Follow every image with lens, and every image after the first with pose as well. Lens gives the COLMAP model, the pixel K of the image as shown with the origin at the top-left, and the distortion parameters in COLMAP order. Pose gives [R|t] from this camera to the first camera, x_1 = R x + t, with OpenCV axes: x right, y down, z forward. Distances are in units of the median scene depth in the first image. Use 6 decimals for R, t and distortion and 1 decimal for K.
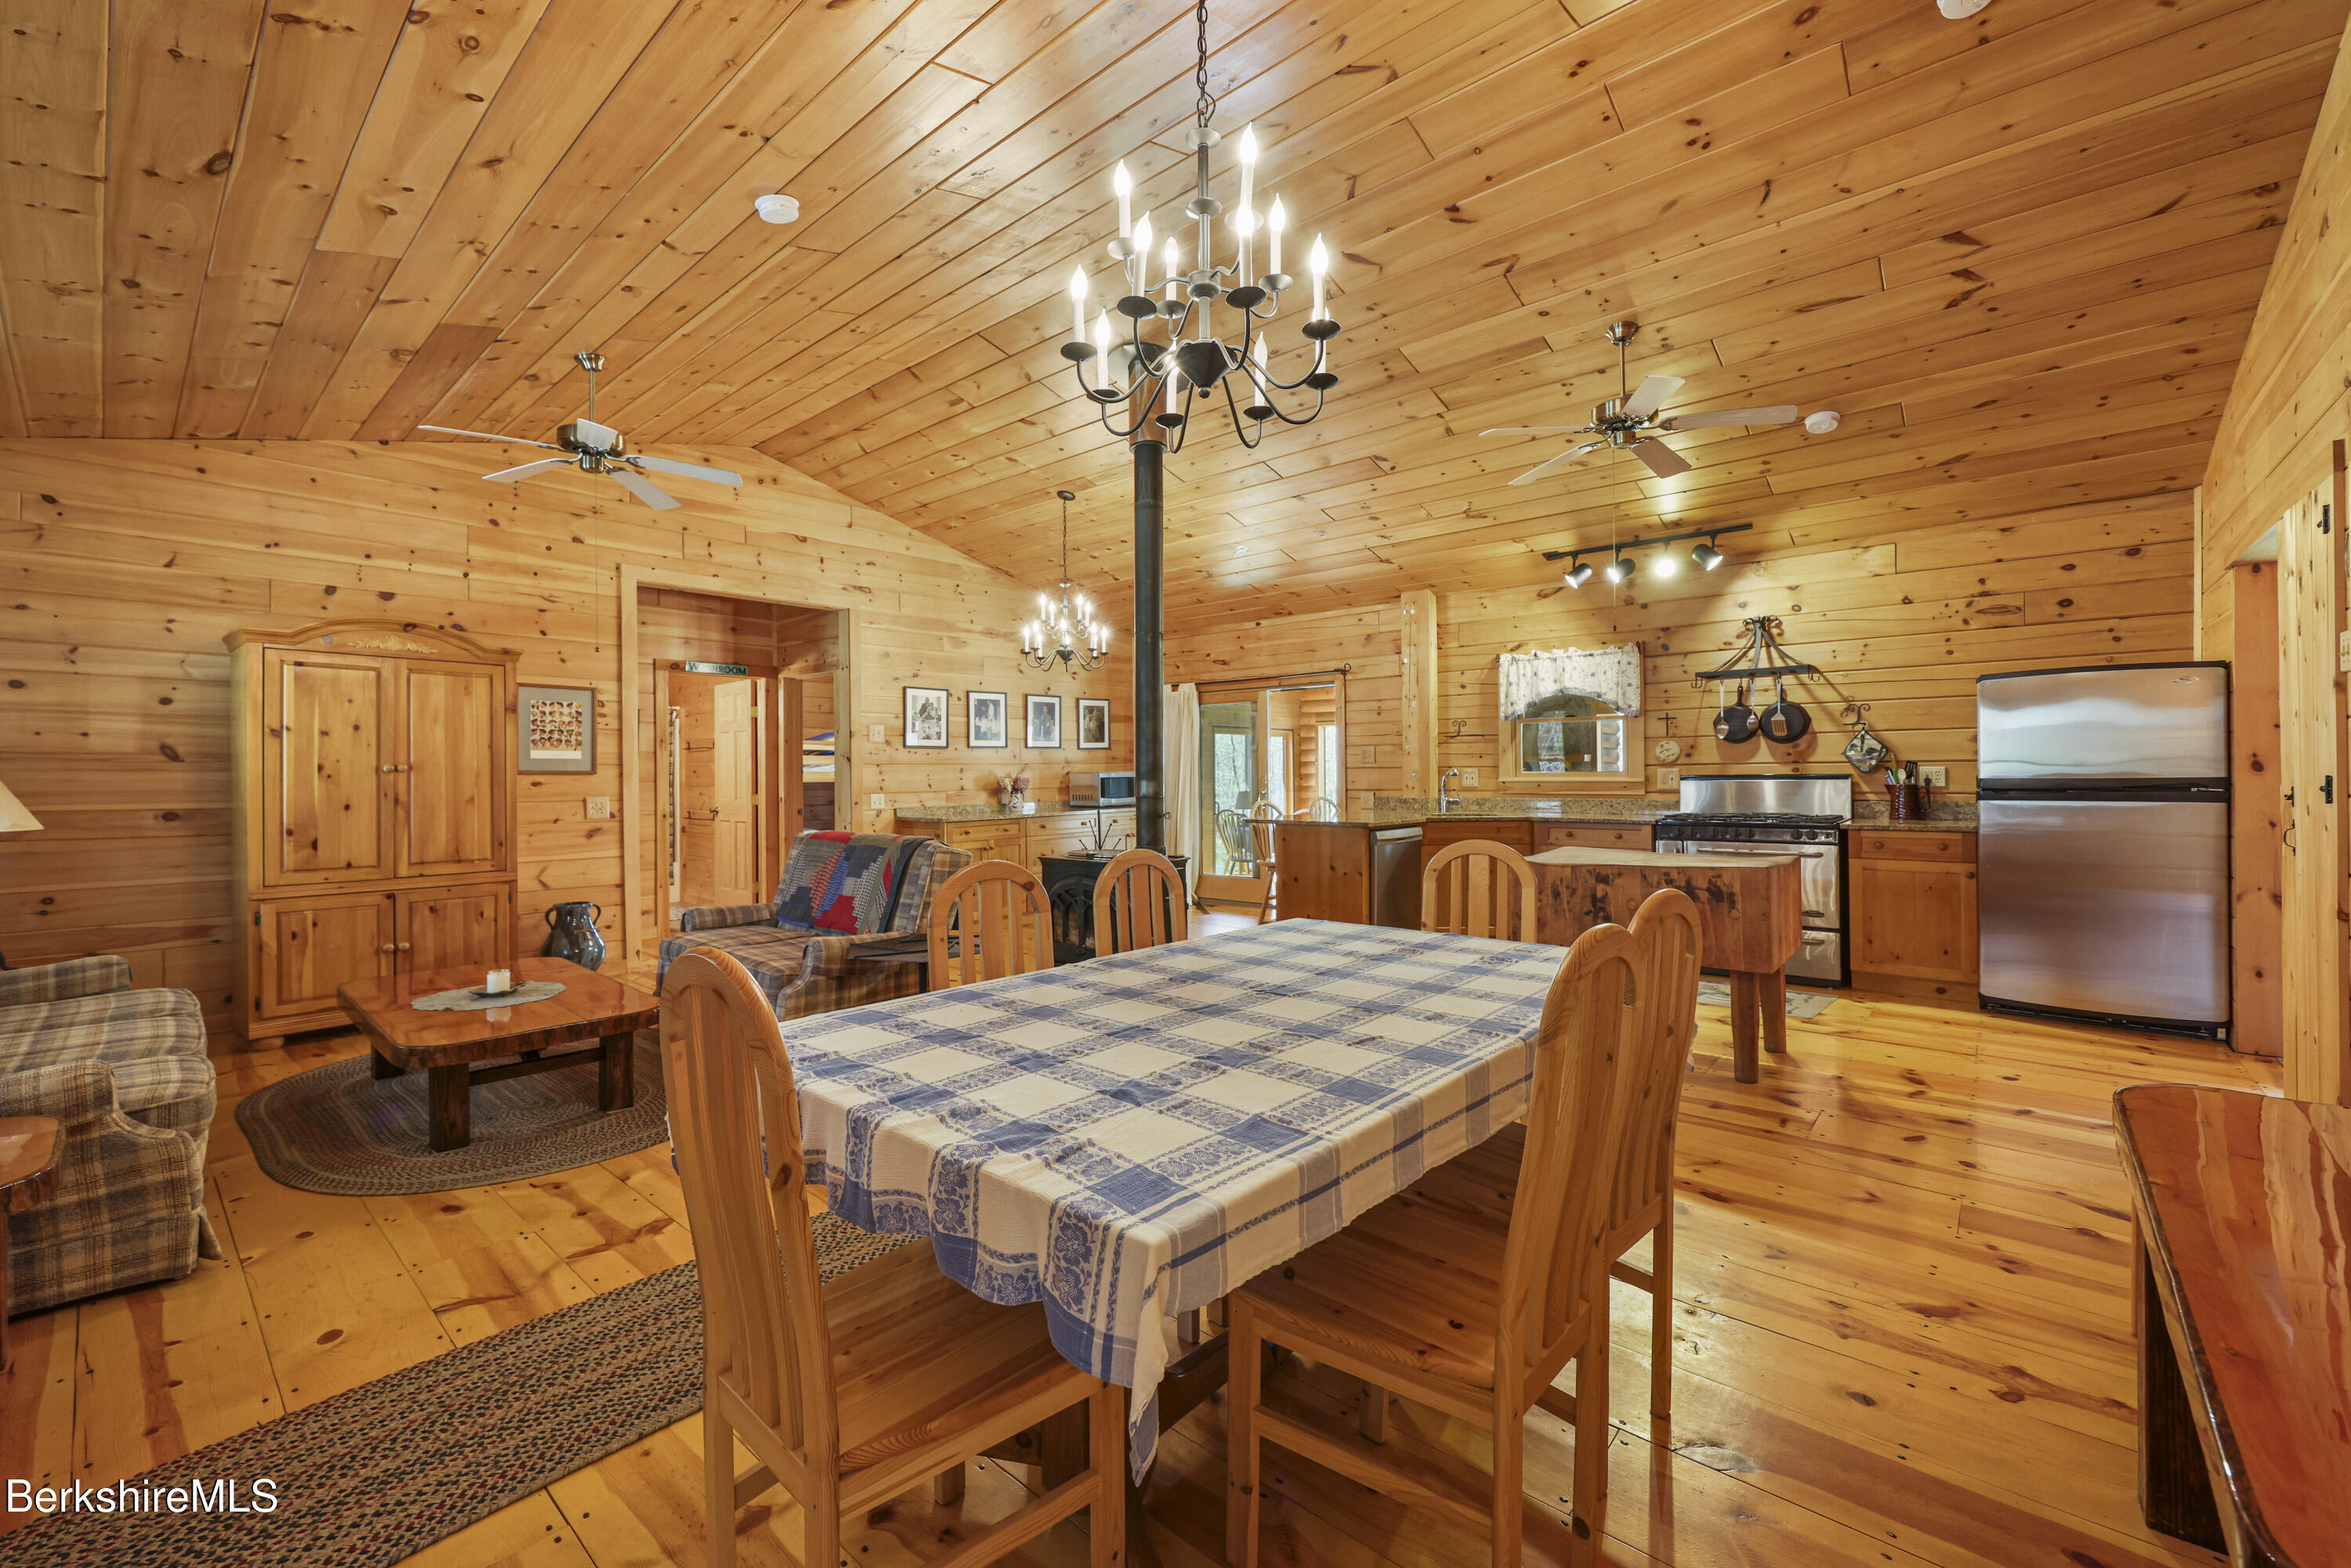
lens RADIAL K [[961.1, 0, 1197.9], [0, 961.1, 773.0], [0, 0, 1]] dist [-0.001989, 0.000011]
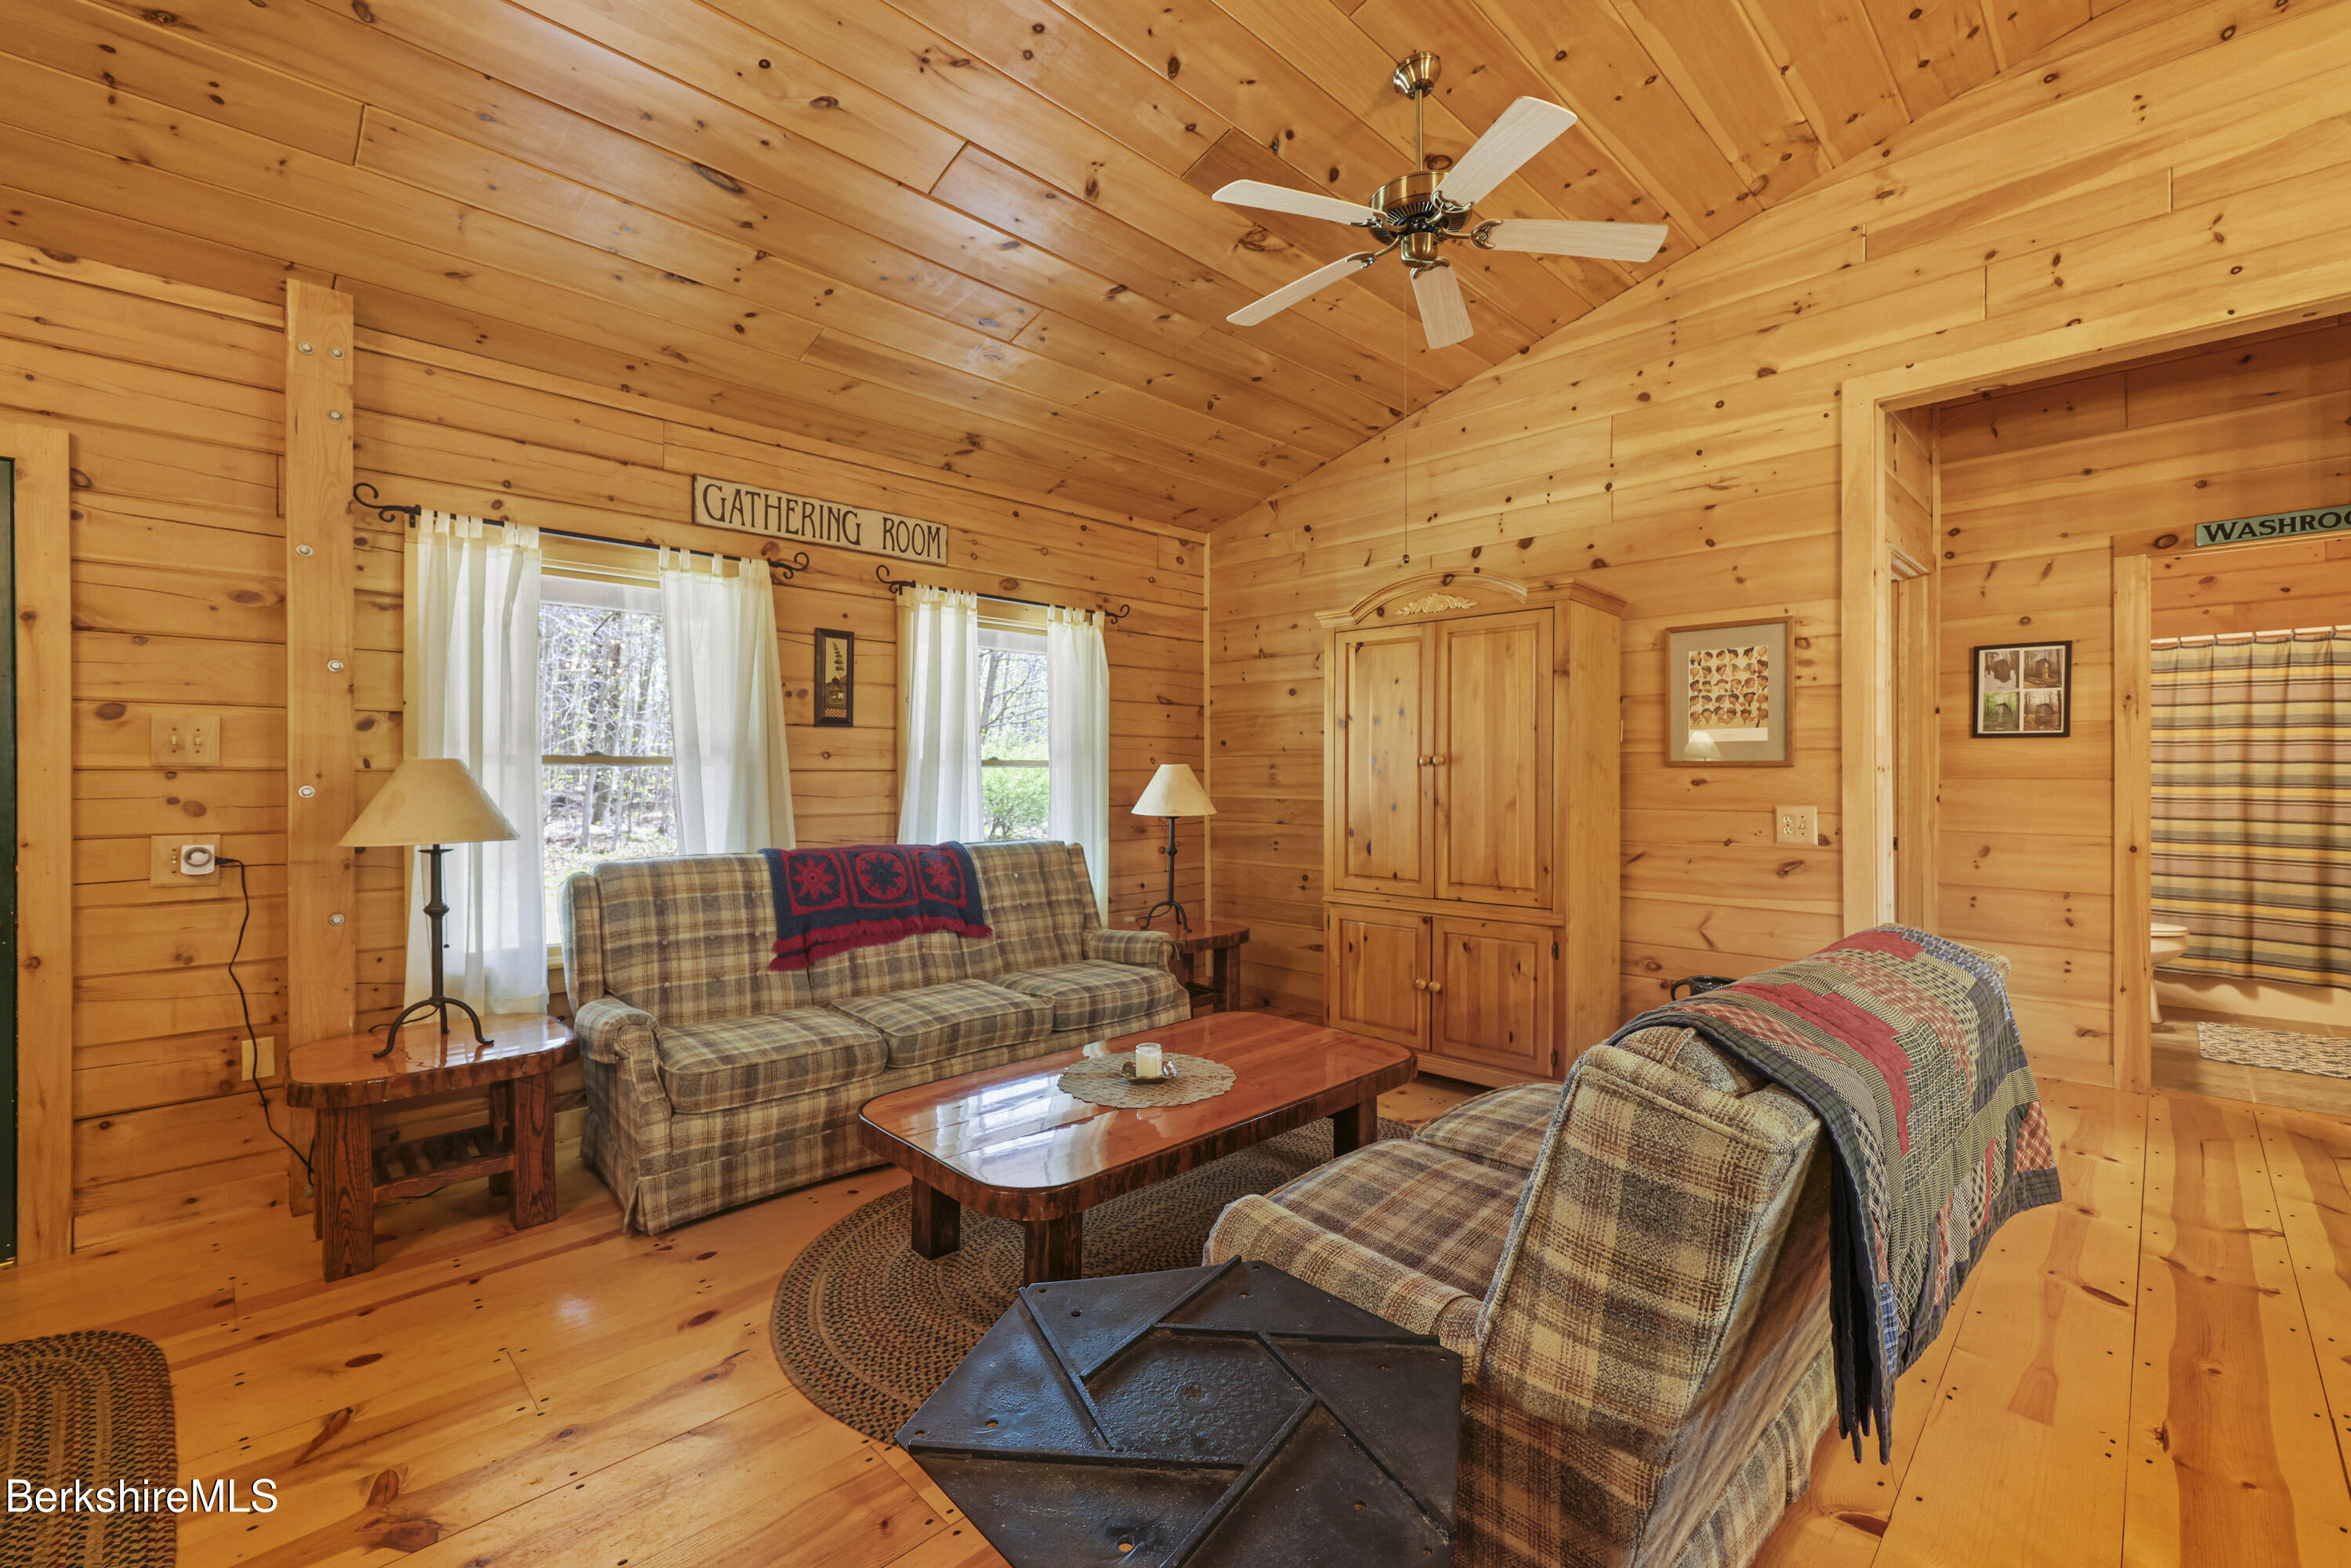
lens RADIAL K [[982.4, 0, 1153.0], [0, 982.4, 778.1], [0, 0, 1]] dist [-0.000071, 0.000016]
pose [[-0.094381, 0.010589, -0.995480, -0.003742], [0.005316, 0.999935, 0.010133, 0.000190], [0.995522, -0.004335, -0.094431, 0.698939]]
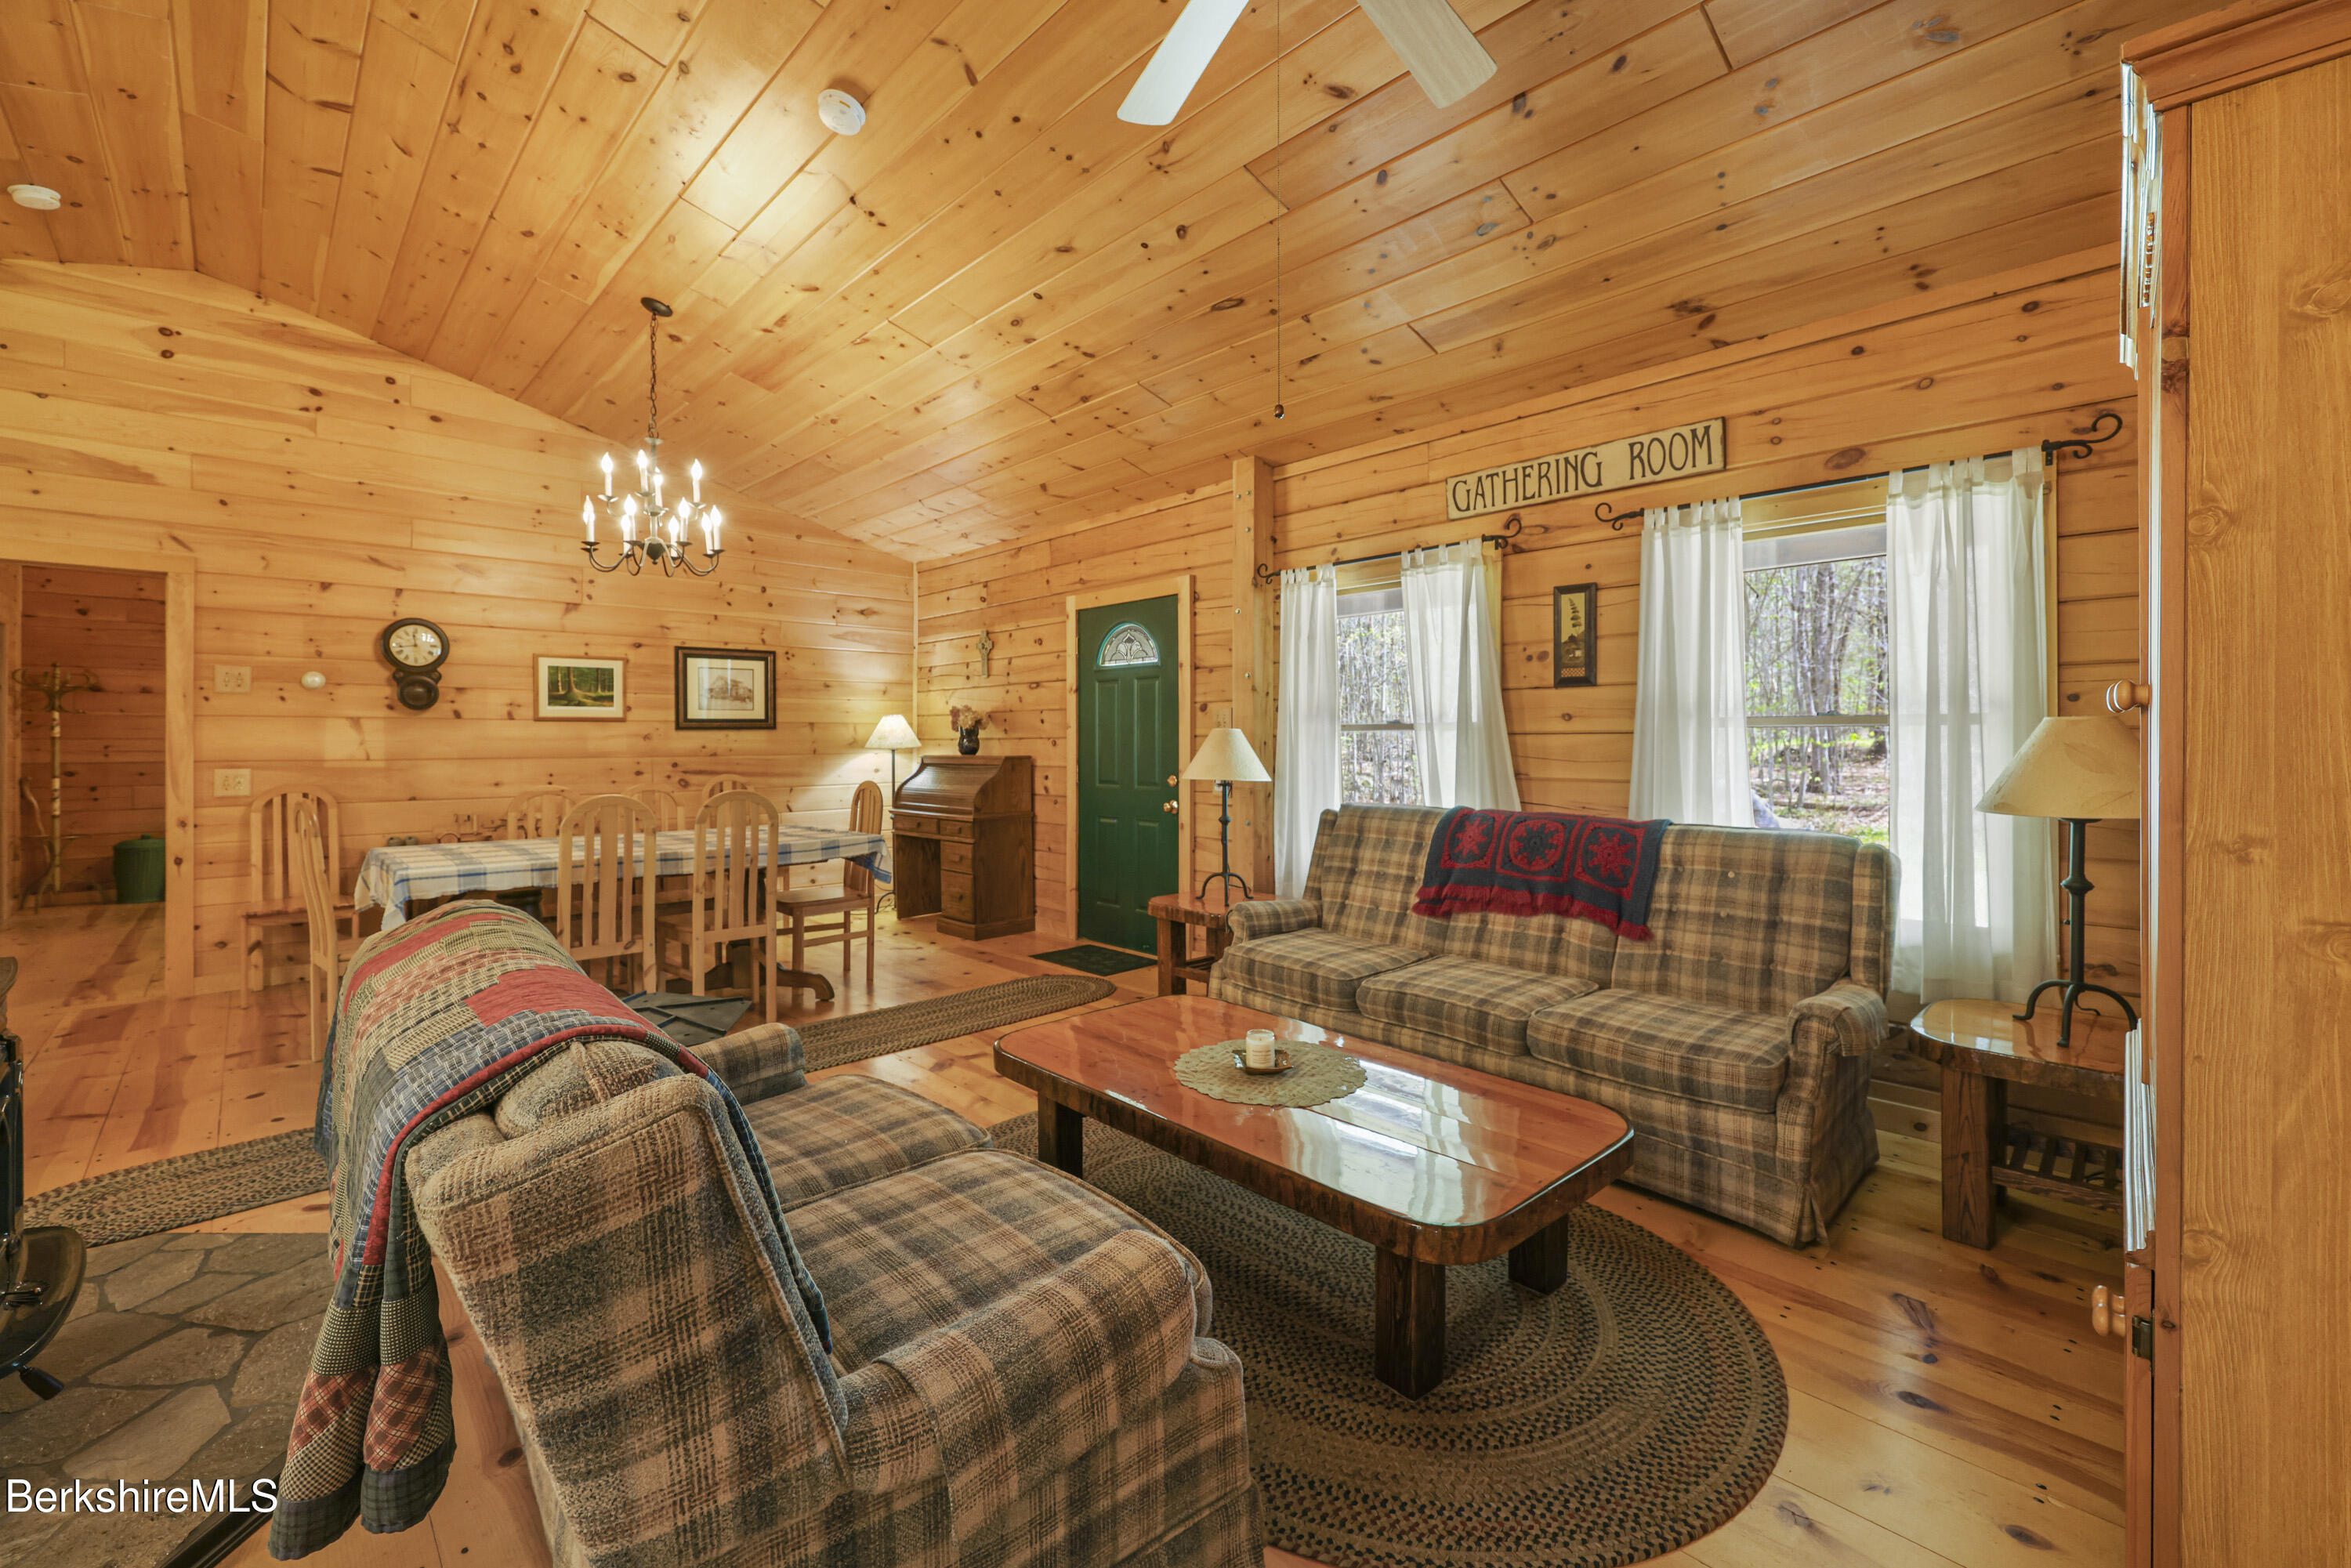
lens RADIAL K [[961.1, 0, 1191.0], [0, 961.1, 740.9], [0, 0, 1]] dist [-0.001989, 0.000011]
pose [[-0.996778, 0.010598, 0.079502, -0.479608], [0.010411, 0.999942, -0.002761, 0.005165], [-0.079527, -0.001925, -0.996831, 1.079767]]
